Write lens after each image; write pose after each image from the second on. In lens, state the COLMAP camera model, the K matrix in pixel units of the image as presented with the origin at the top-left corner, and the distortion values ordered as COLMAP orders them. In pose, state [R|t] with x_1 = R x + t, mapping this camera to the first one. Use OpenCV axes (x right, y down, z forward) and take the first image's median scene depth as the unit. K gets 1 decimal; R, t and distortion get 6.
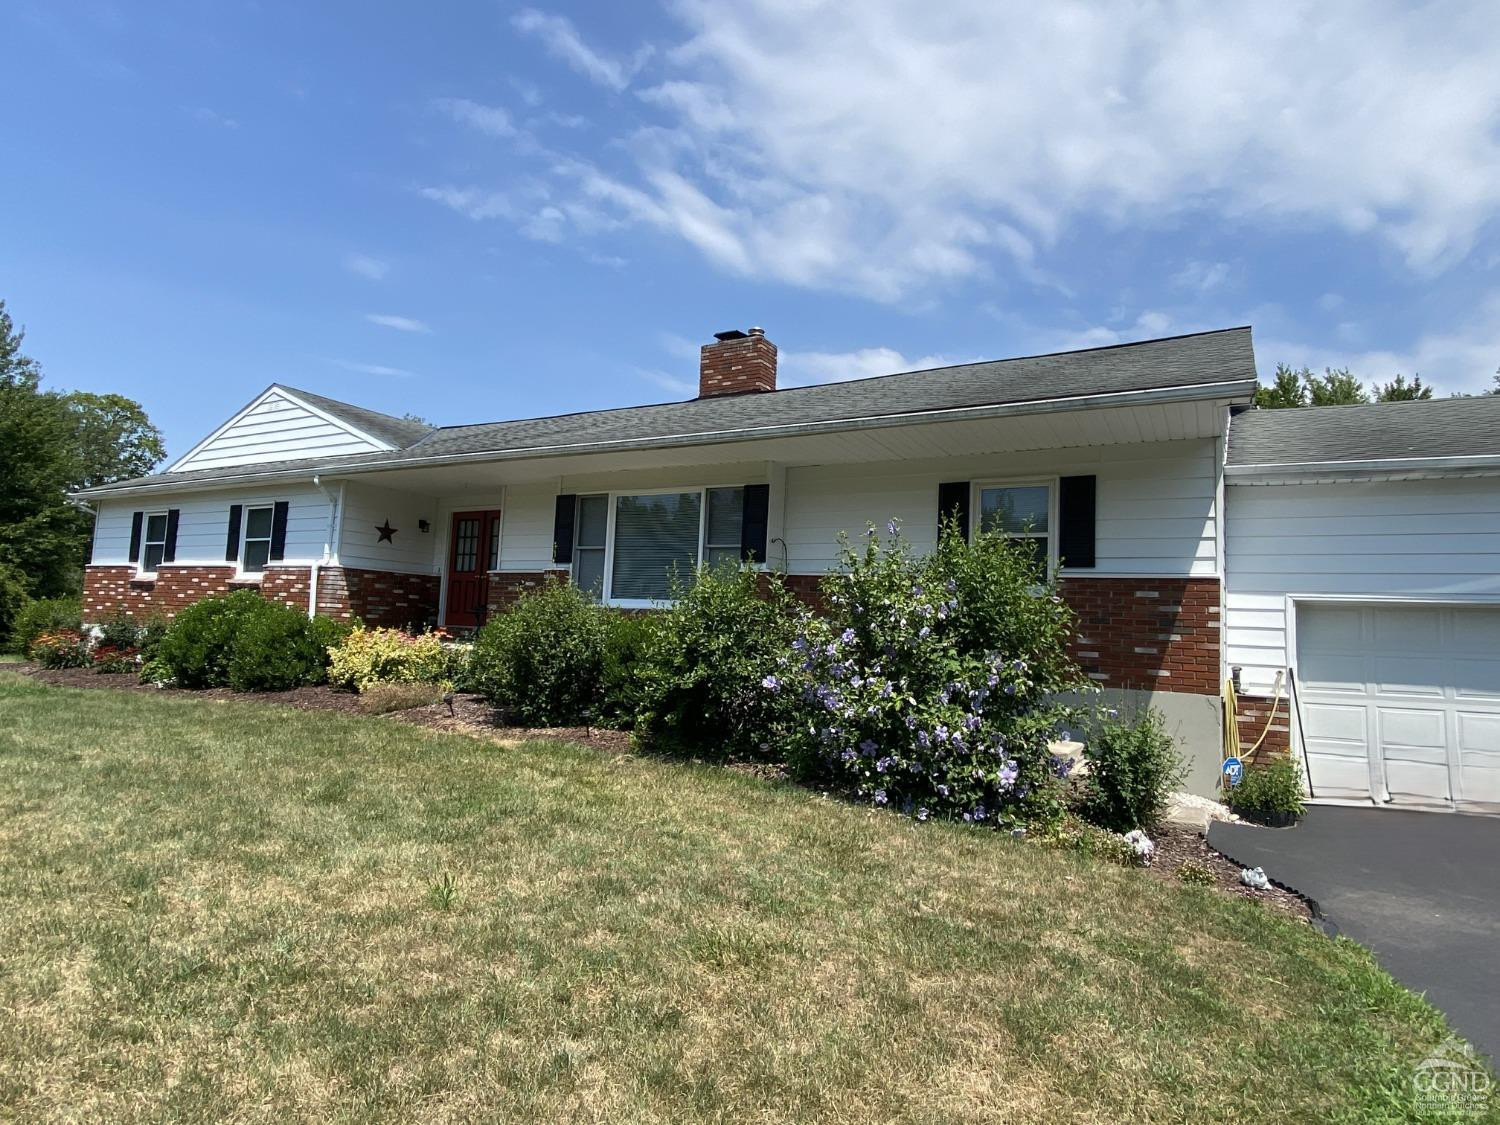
lens RADIAL K [[842.0, 0, 750.0], [0, 842.0, 562.5], [0, 0, 1]] dist [0.050159, -0.056372]
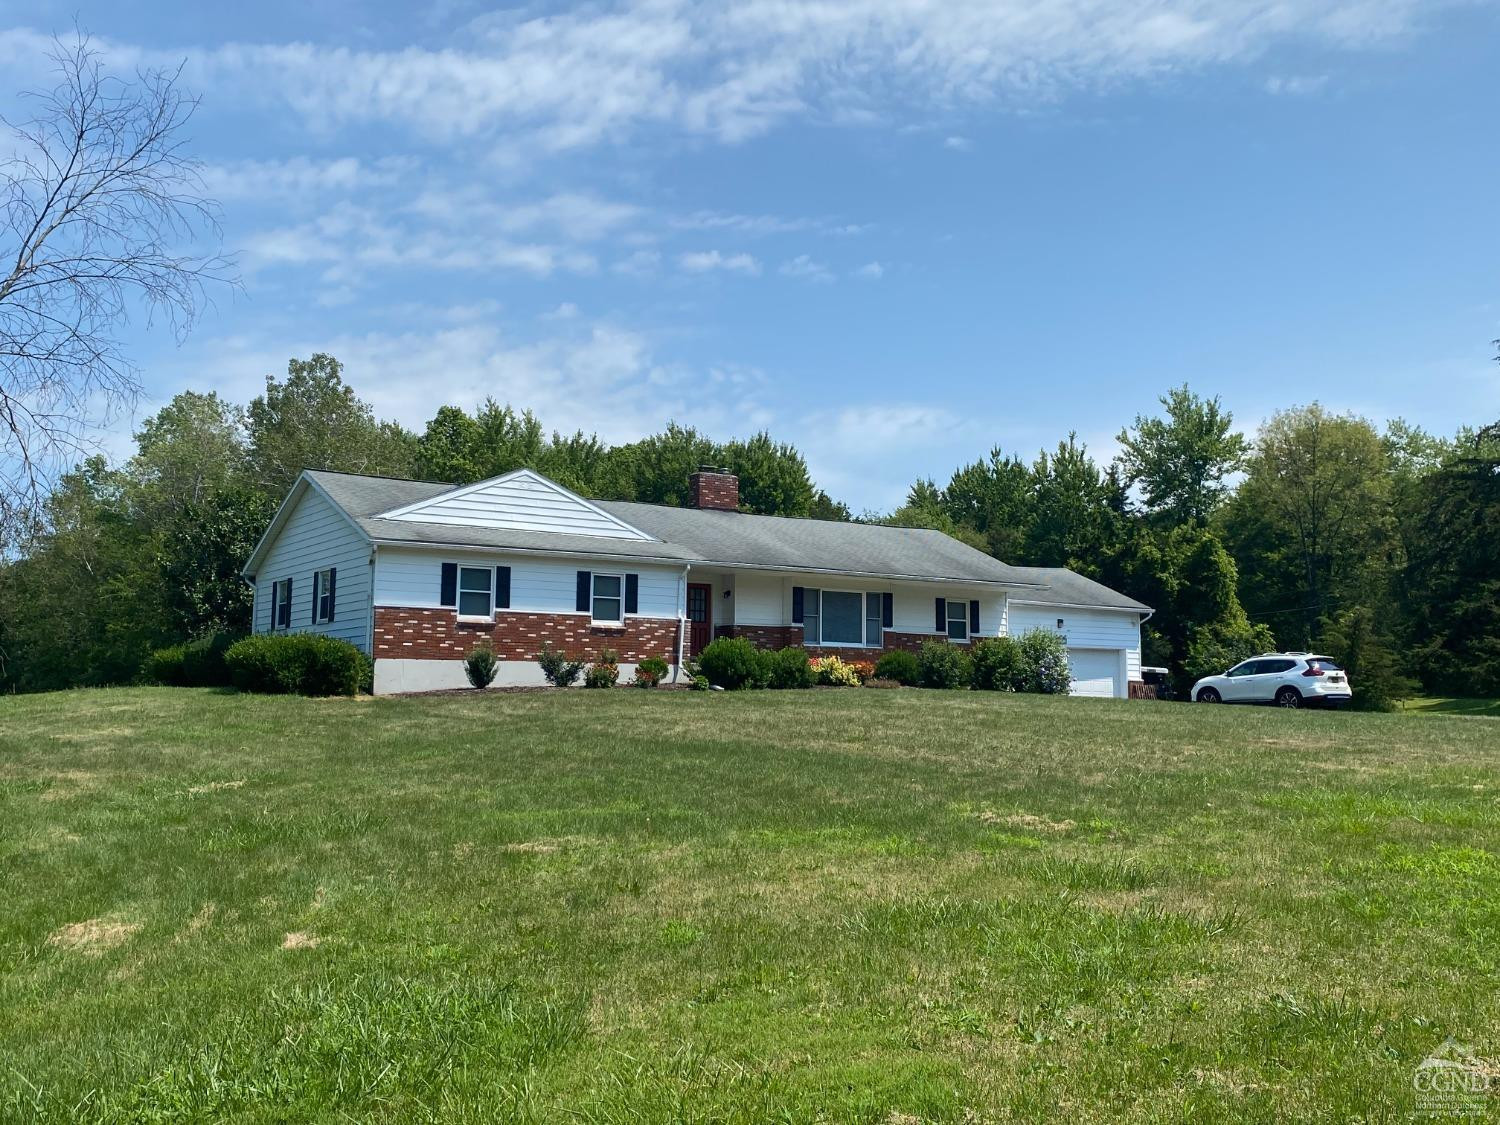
lens RADIAL K [[1469.9, 0, 777.2], [0, 1469.9, 562.6], [0, 0, 1]] dist [0.068121, -0.011923]
pose [[0.445242, 0.047665, 0.894140, -3.386578], [-0.060381, 0.997907, -0.023130, -0.058350], [-0.893372, -0.043691, 0.447189, -0.462666]]
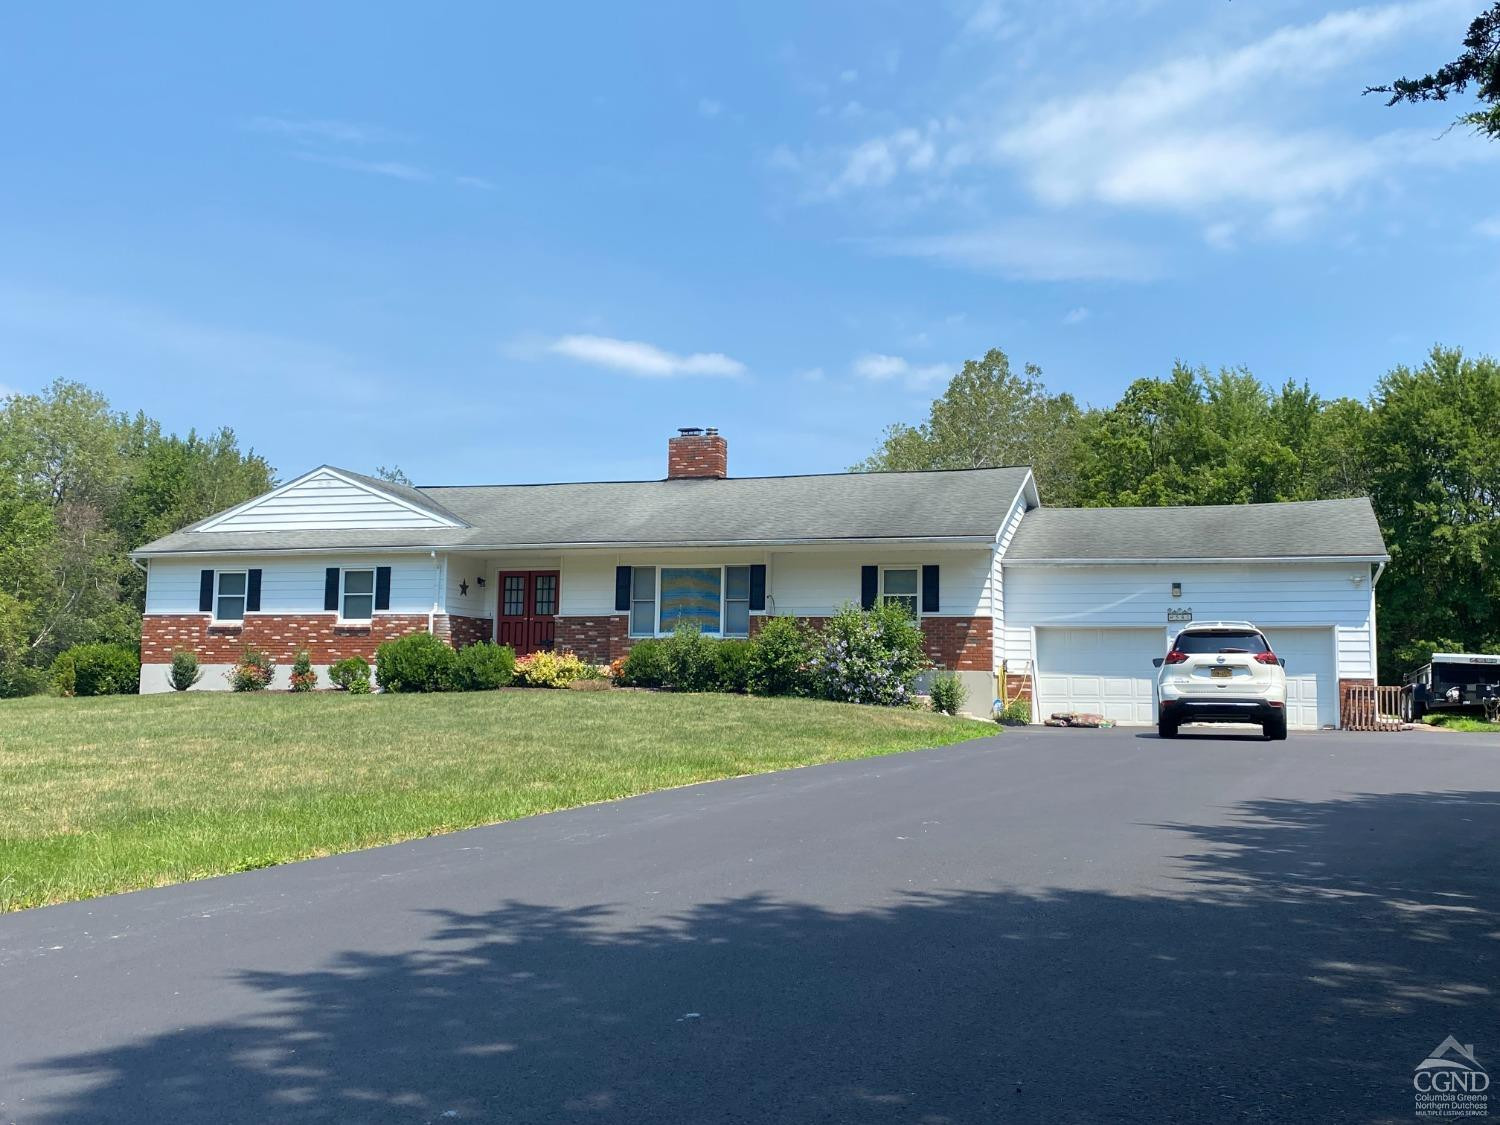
lens RADIAL K [[1469.9, 0, 777.2], [0, 1469.9, 562.6], [0, 0, 1]] dist [0.068121, -0.011923]
pose [[0.974891, -0.009035, 0.222500, -0.573542], [0.009803, 0.999949, -0.002347, -0.082215], [-0.222467, 0.004470, 0.974930, -1.788372]]
